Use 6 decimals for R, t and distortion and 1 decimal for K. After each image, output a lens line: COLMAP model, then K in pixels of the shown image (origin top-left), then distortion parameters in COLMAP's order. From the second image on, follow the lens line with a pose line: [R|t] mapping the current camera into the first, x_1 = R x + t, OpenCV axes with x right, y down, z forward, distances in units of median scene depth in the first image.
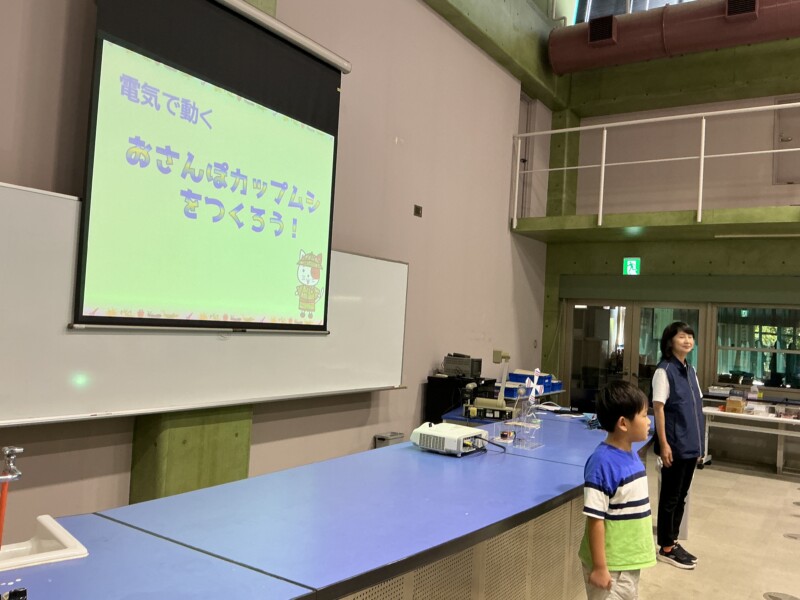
lens RADIAL K [[668.2, 0, 398.9], [0, 668.2, 295.9], [0, 0, 1]] dist [0.125699, -0.245038]
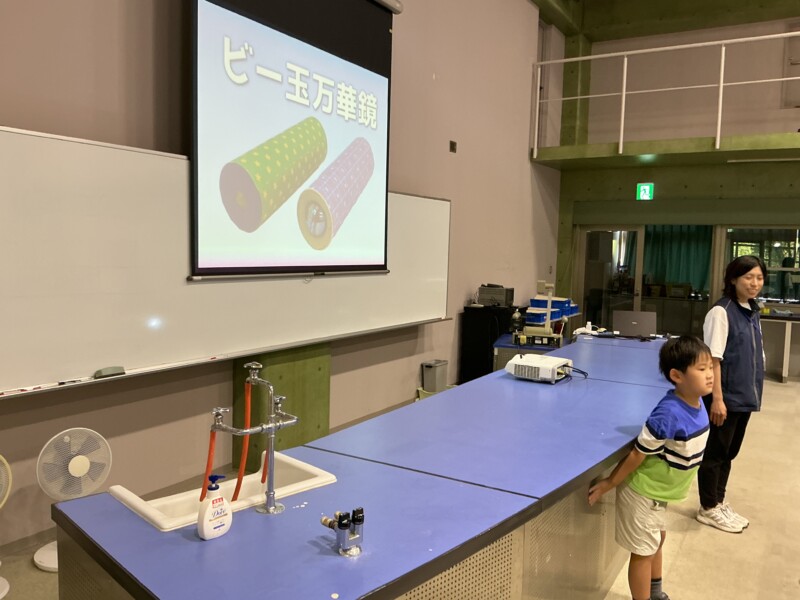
lens RADIAL K [[668.2, 0, 398.9], [0, 668.2, 295.9], [0, 0, 1]] dist [0.125699, -0.245038]
pose [[0.998748, -0.035281, 0.035469, -0.097497], [0.031016, 0.992958, 0.114331, -0.020489], [-0.039253, -0.113088, 0.992809, -0.041883]]
